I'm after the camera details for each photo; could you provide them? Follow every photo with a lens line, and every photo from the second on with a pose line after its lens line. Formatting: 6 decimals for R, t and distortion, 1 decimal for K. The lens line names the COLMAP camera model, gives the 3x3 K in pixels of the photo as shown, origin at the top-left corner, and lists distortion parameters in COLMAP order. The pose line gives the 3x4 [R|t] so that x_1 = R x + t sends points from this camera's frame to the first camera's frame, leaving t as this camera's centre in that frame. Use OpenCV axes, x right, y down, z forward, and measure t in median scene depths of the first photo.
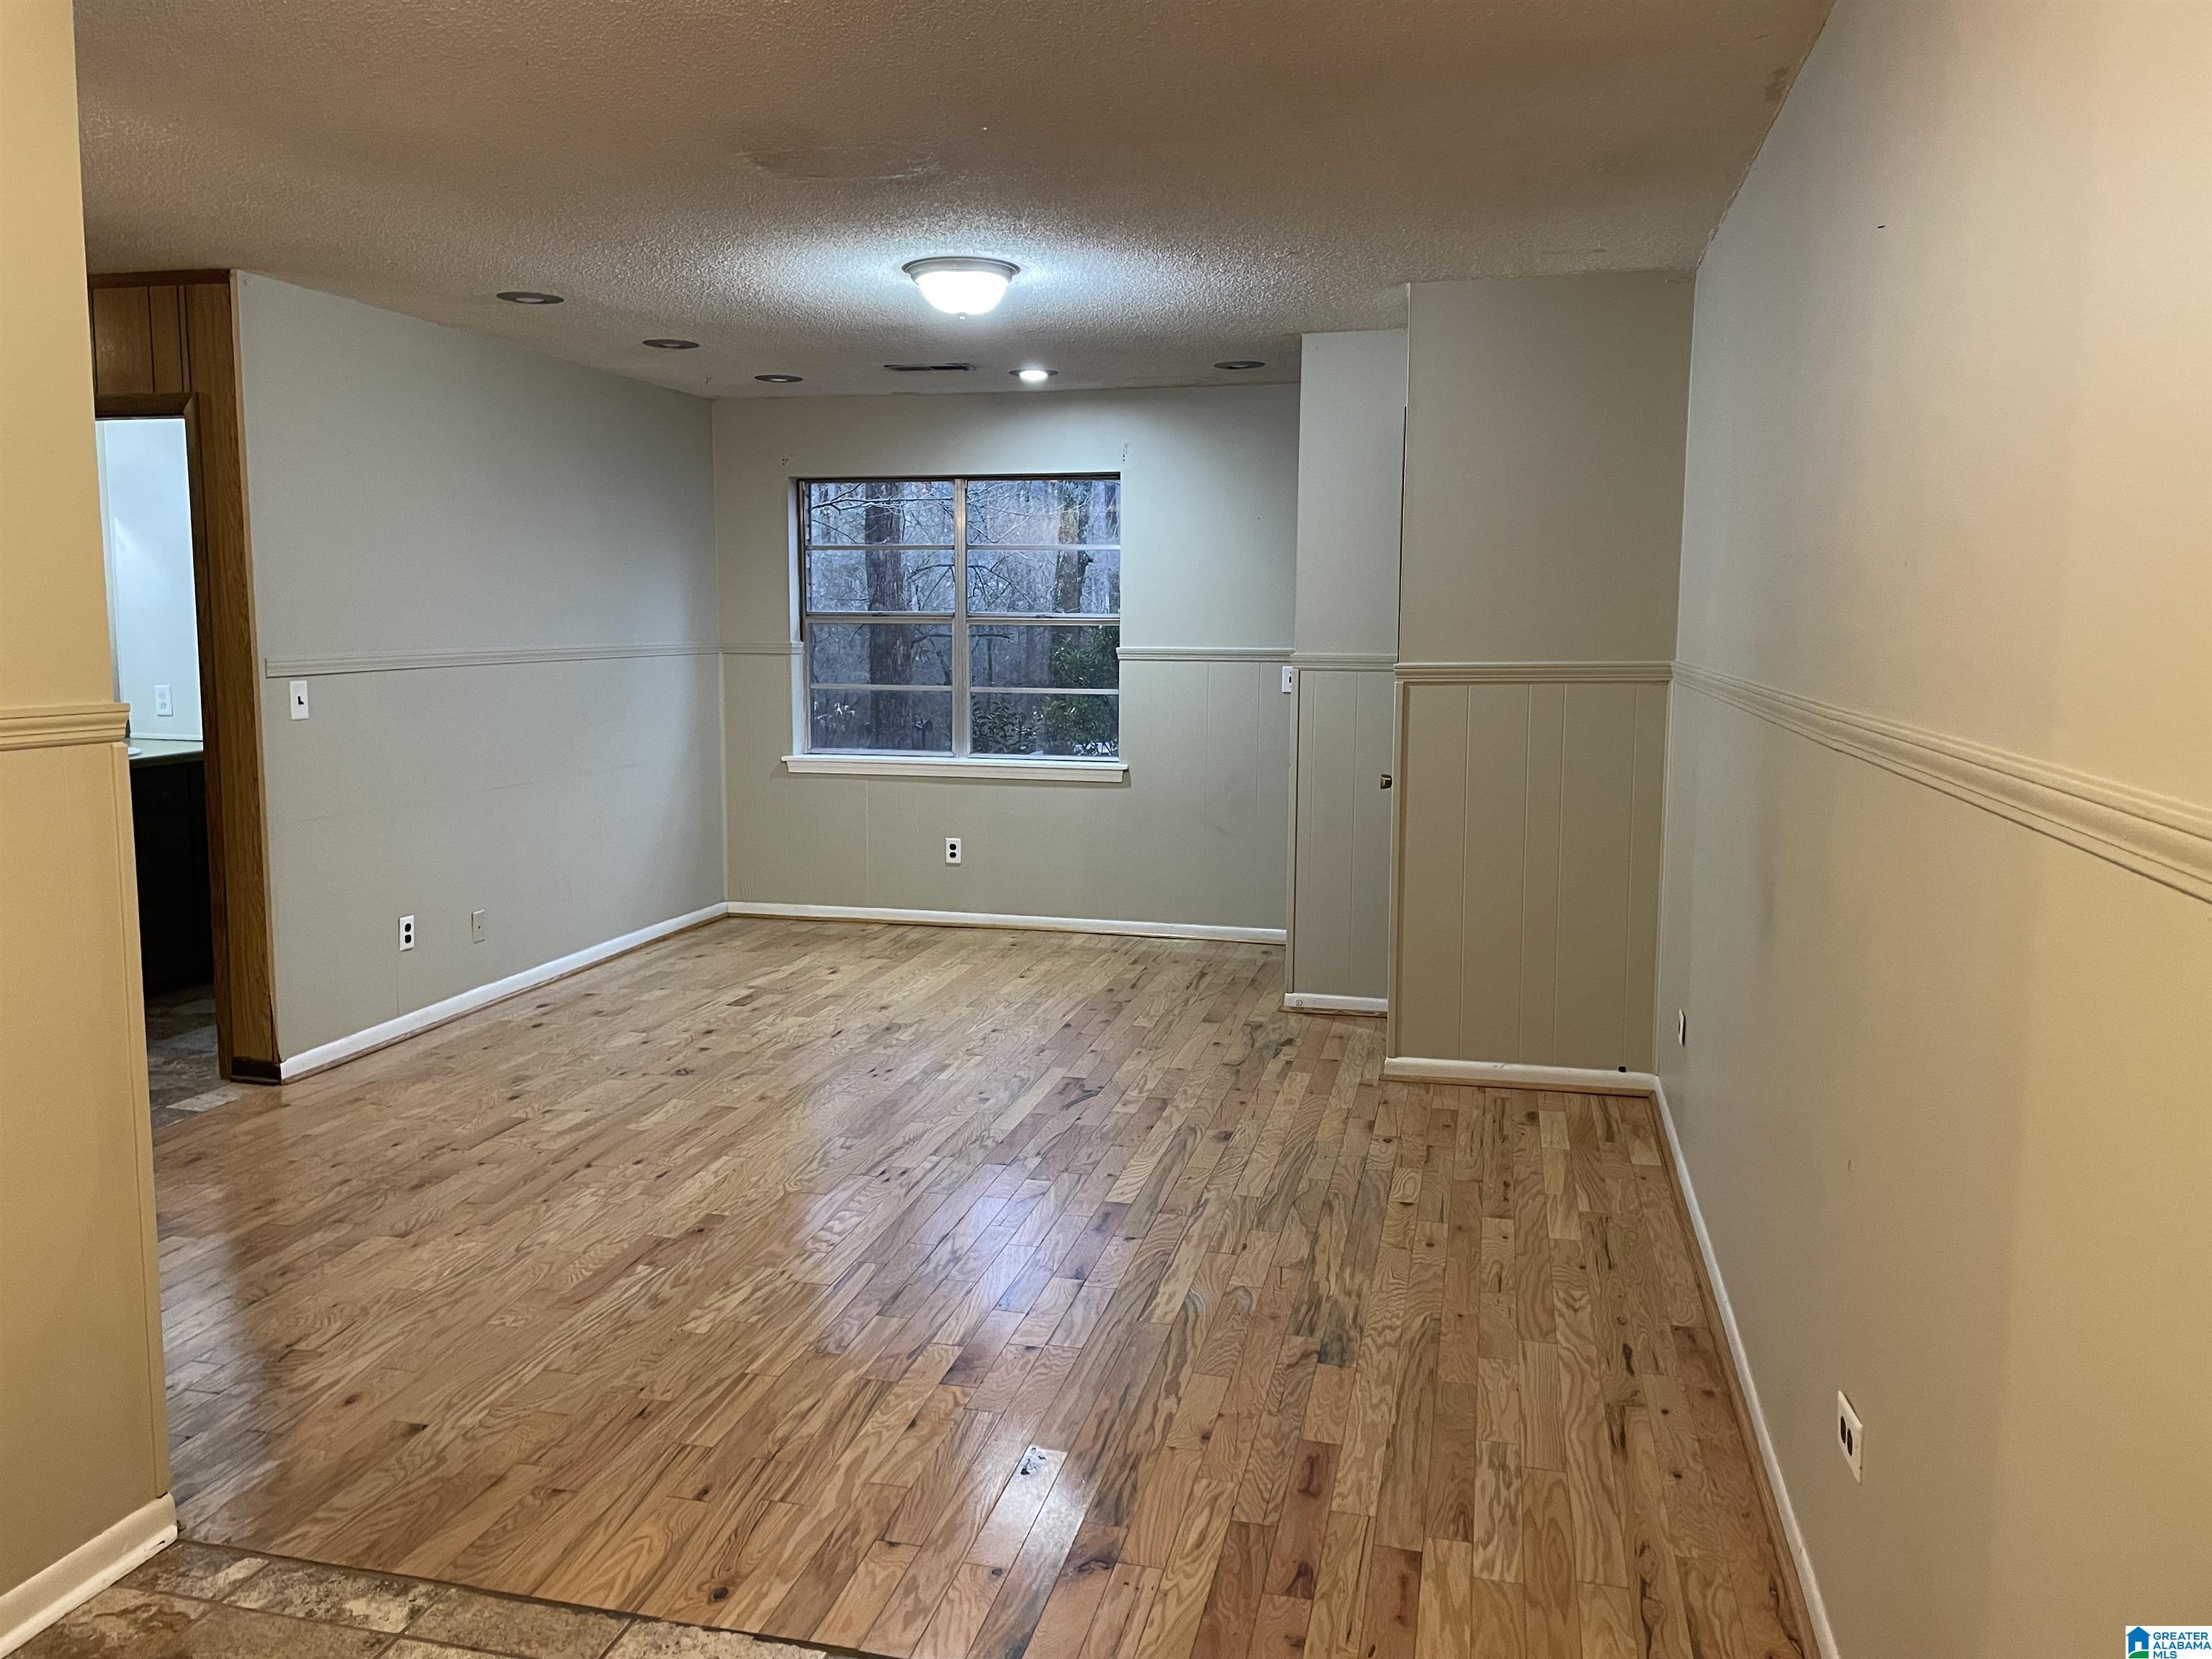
lens RADIAL K [[1668.6, 0, 1106.0], [0, 1668.6, 829.5], [0, 0, 1]] dist [0.005130, -0.051785]
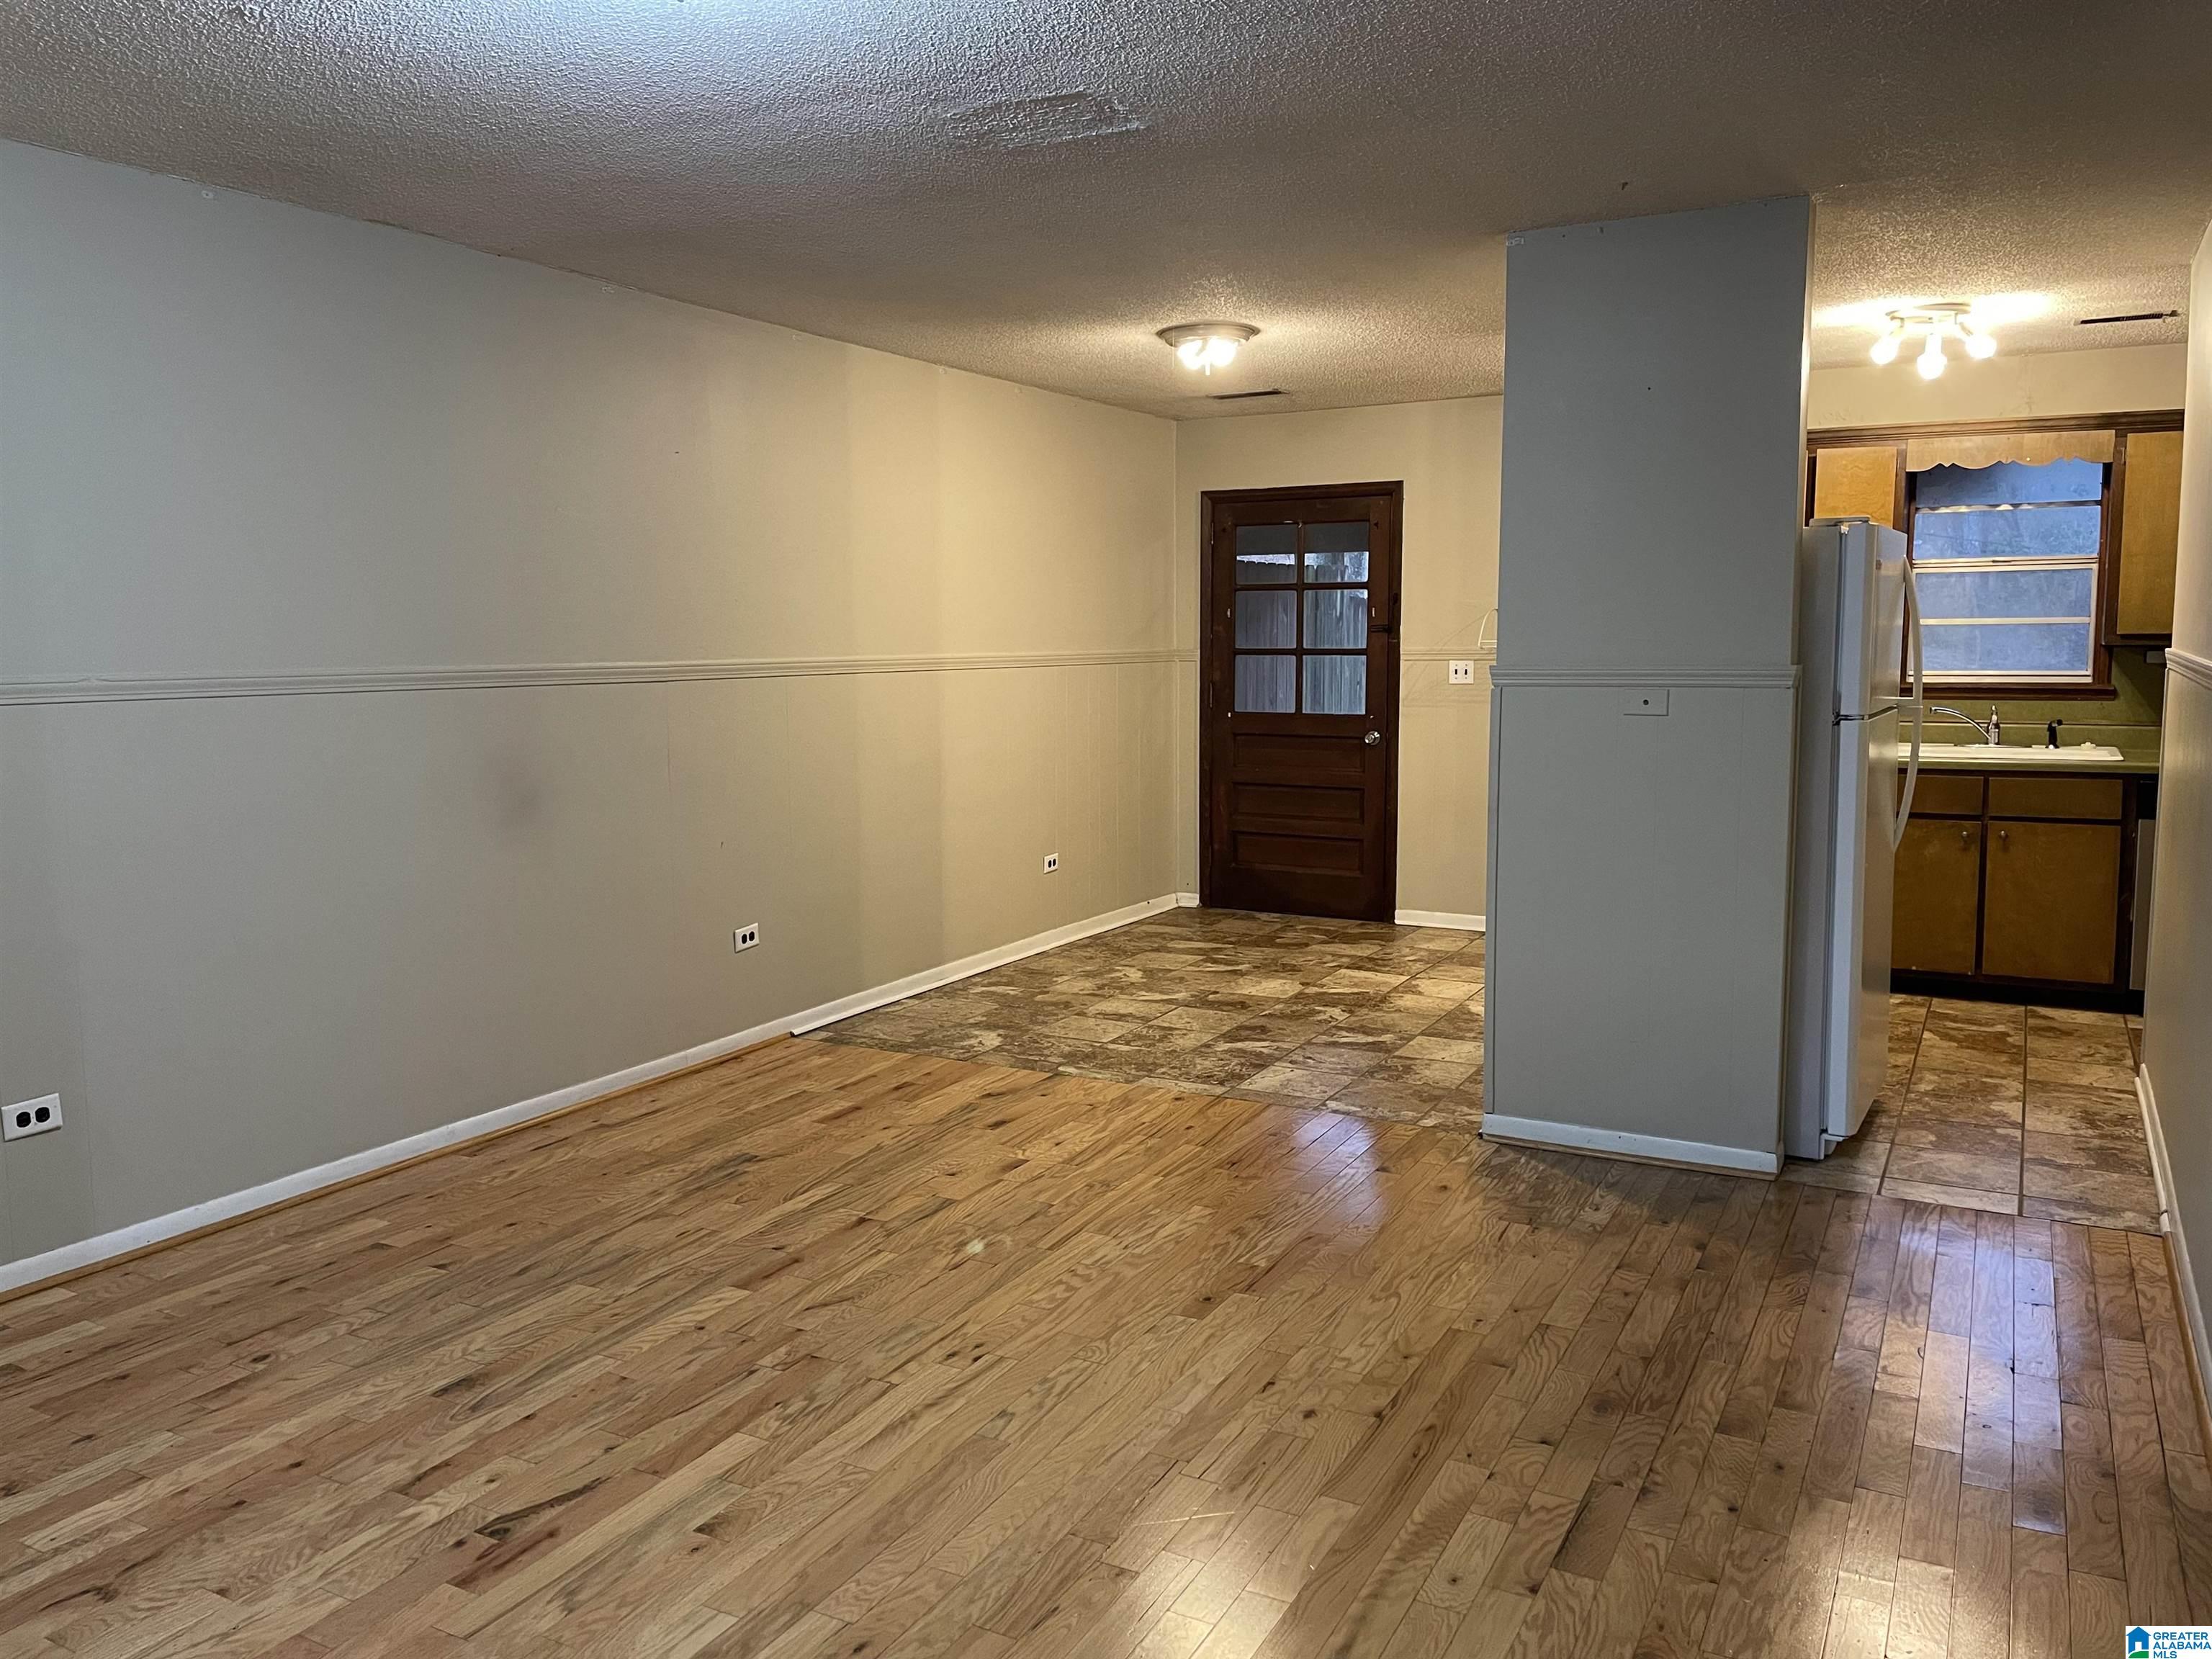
lens RADIAL K [[1668.6, 0, 1106.0], [0, 1668.6, 829.5], [0, 0, 1]] dist [0.005130, -0.051785]
pose [[-0.967322, -0.034279, 0.251223, -0.401626], [0.027743, 0.970561, 0.239254, -0.218685], [-0.252029, 0.238405, -0.937894, 1.772914]]
